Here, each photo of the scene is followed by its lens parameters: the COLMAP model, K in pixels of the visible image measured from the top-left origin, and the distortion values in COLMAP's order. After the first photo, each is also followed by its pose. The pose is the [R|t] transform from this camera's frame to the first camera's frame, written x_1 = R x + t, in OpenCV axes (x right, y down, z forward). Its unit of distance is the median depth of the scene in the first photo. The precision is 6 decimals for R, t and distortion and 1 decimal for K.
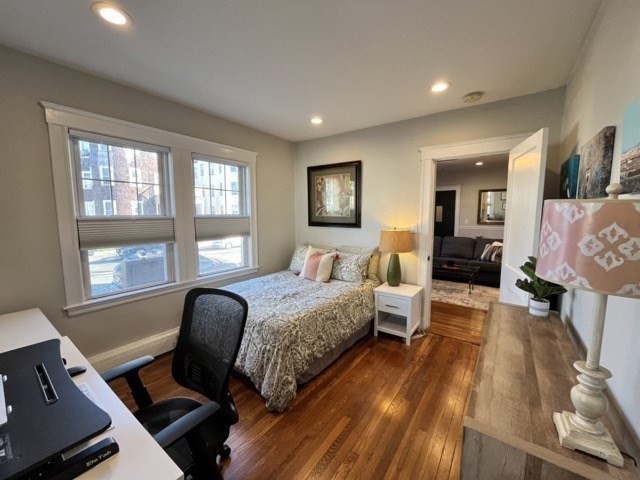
lens RADIAL K [[258.4, 0, 318.8], [0, 258.4, 239.5], [0, 0, 1]] dist [-0.002103, -0.000355]
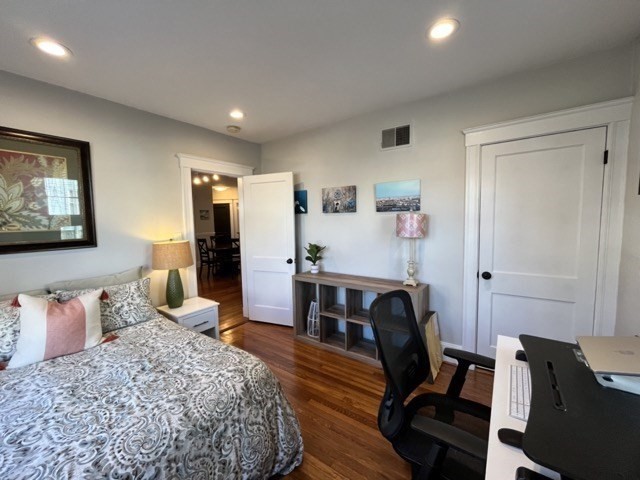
lens RADIAL K [[258.4, 0, 318.8], [0, 258.4, 239.5], [0, 0, 1]] dist [-0.002103, -0.000355]
pose [[-0.000984, -0.079365, 0.996845, -0.554893], [0.122572, 0.989319, 0.078887, -0.051569], [-0.992459, 0.122263, 0.008755, 0.502392]]
